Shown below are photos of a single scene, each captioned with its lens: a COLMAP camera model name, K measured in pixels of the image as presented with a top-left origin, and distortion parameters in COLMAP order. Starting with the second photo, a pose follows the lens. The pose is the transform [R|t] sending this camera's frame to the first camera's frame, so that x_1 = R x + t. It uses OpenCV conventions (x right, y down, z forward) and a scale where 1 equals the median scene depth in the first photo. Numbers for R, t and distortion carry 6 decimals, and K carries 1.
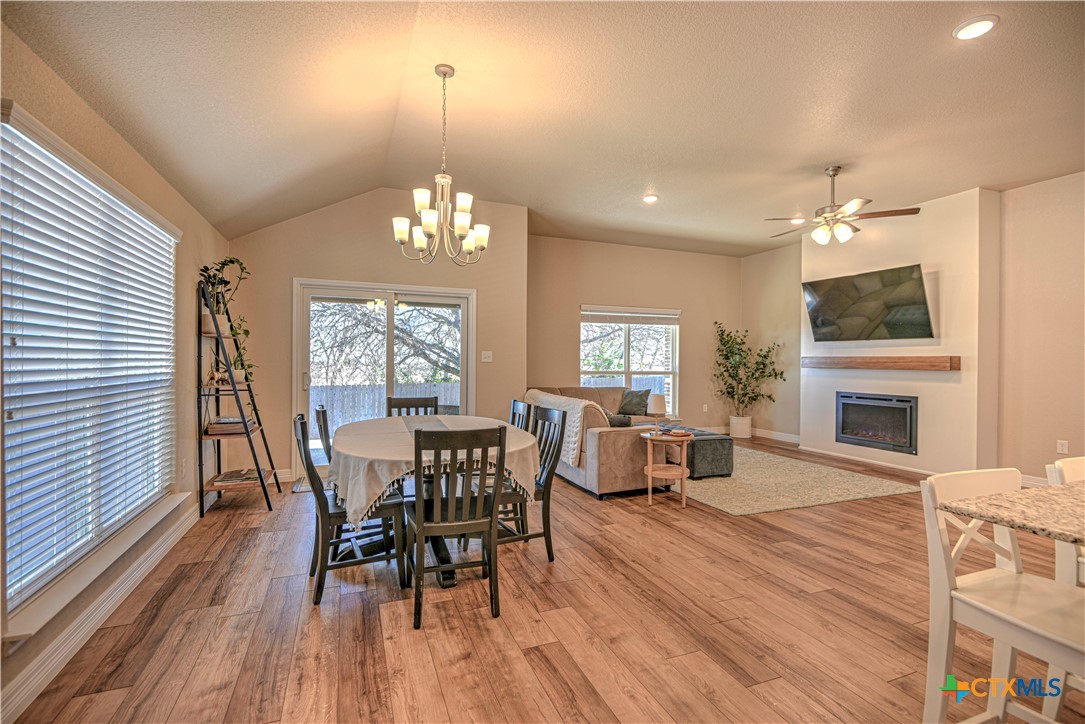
lens RADIAL K [[499.1, 0, 547.5], [0, 499.1, 364.5], [0, 0, 1]] dist [0.008270, -0.001490]
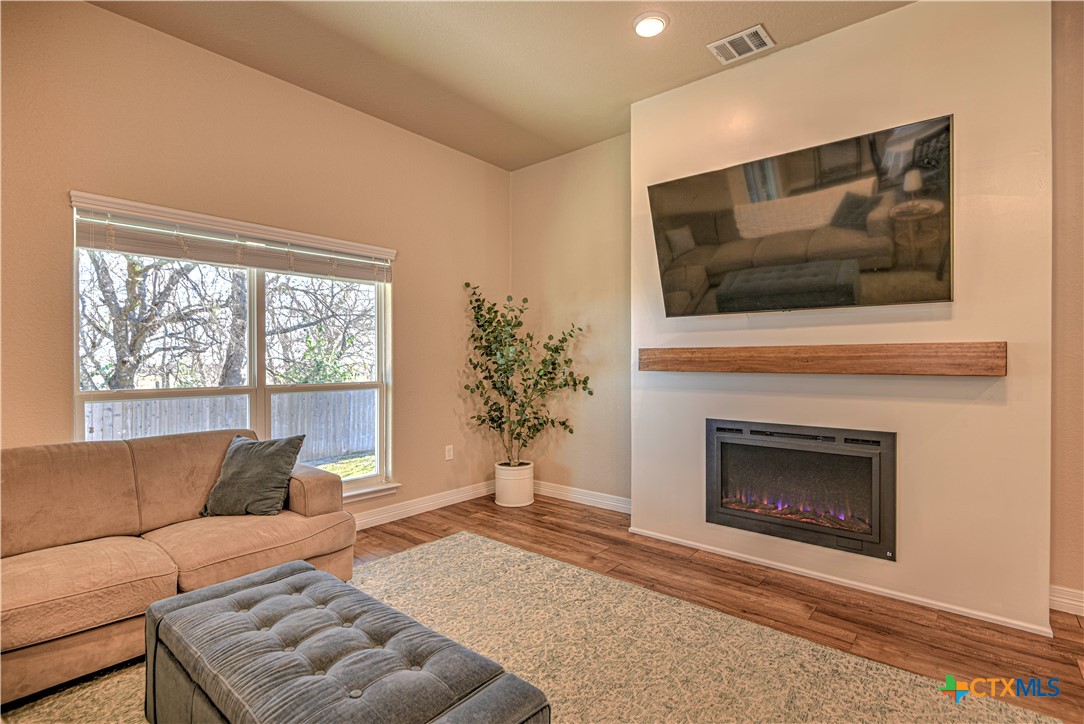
lens RADIAL K [[498.6, 0, 545.4], [0, 498.6, 363.0], [0, 0, 1]] dist [0.008270, -0.001490]
pose [[0.885186, -0.013439, 0.465043, 0.175933], [0.013876, 0.999901, 0.002484, -0.003163], [-0.465030, 0.004254, 0.885285, 0.531045]]
